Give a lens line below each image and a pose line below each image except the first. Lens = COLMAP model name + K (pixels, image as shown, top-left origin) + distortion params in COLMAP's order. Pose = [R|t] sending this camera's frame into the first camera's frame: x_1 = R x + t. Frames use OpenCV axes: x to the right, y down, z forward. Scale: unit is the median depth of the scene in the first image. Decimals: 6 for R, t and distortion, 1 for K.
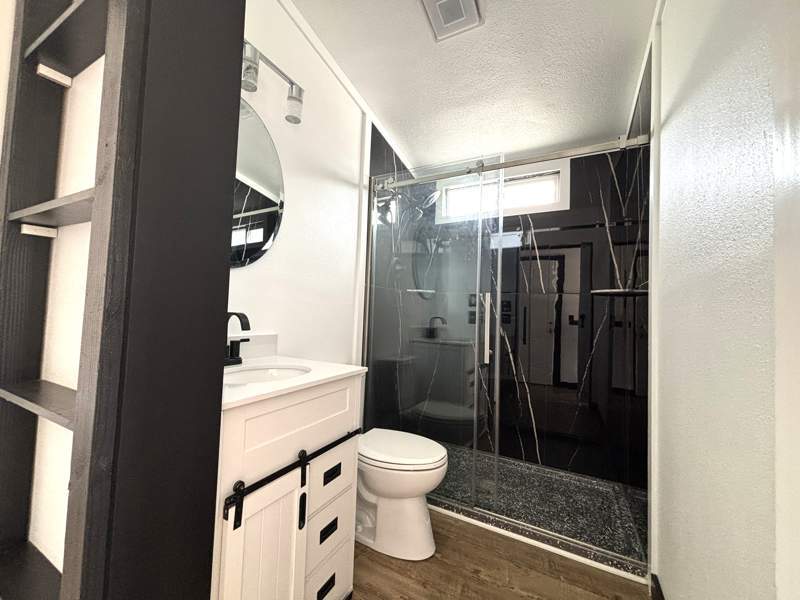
lens RADIAL K [[315.8, 0, 400.0], [0, 315.8, 300.0], [0, 0, 1]] dist [0.001972, -0.000187]
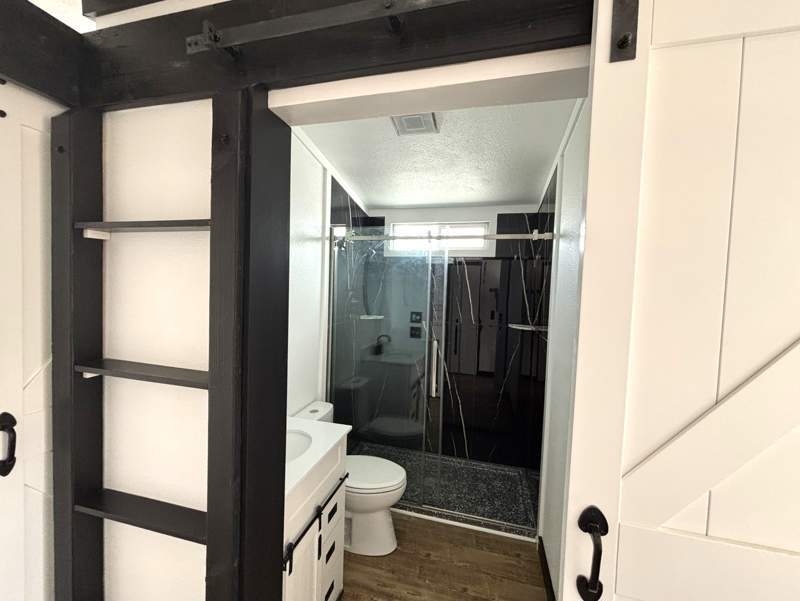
lens RADIAL K [[324.1, 0, 399.4], [0, 324.1, 303.1], [0, 0, 1]] dist [-0.000129, 0.000010]
pose [[0.974924, -0.011453, 0.222242, -0.129714], [-0.008144, 0.996170, 0.087063, -0.256653], [-0.222387, -0.086690, 0.971097, -0.180331]]
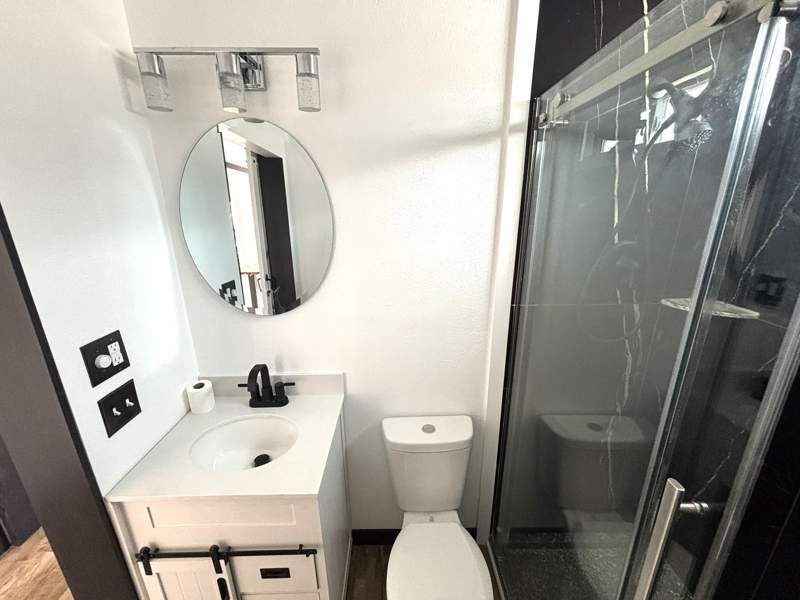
lens RADIAL K [[323.3, 0, 389.0], [0, 323.3, 288.6], [0, 0, 1]] dist [0.009900, -0.000014]
pose [[0.445107, 0.173250, -0.878558, 0.355765], [0.078150, 0.969847, 0.230846, -0.261802], [0.892061, -0.171411, 0.418146, 0.581810]]
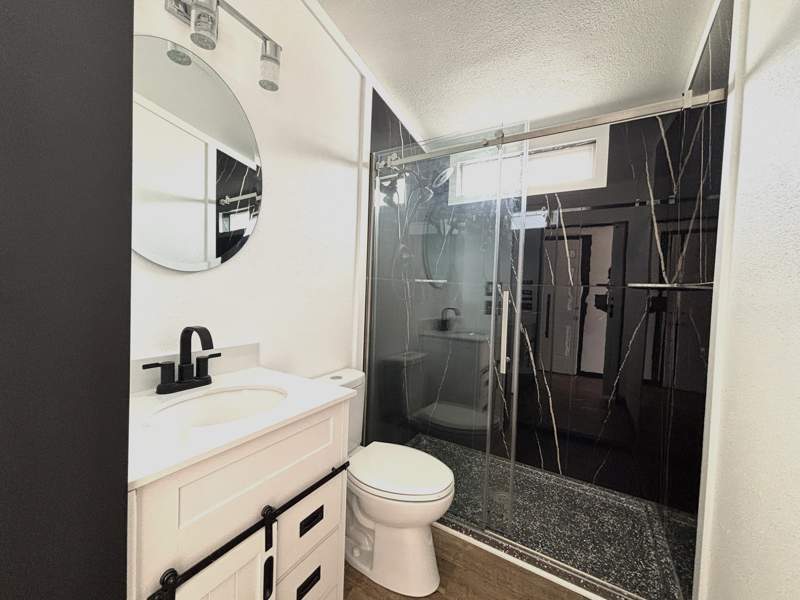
lens RADIAL K [[318.5, 0, 399.0], [0, 318.5, 299.5], [0, 0, 1]] dist [-0.000395, 0.000565]
pose [[0.998358, 0.001637, -0.057254, 0.036608], [0.002307, 0.997631, 0.068758, -0.053152], [0.057231, -0.068777, 0.995989, 0.116571]]
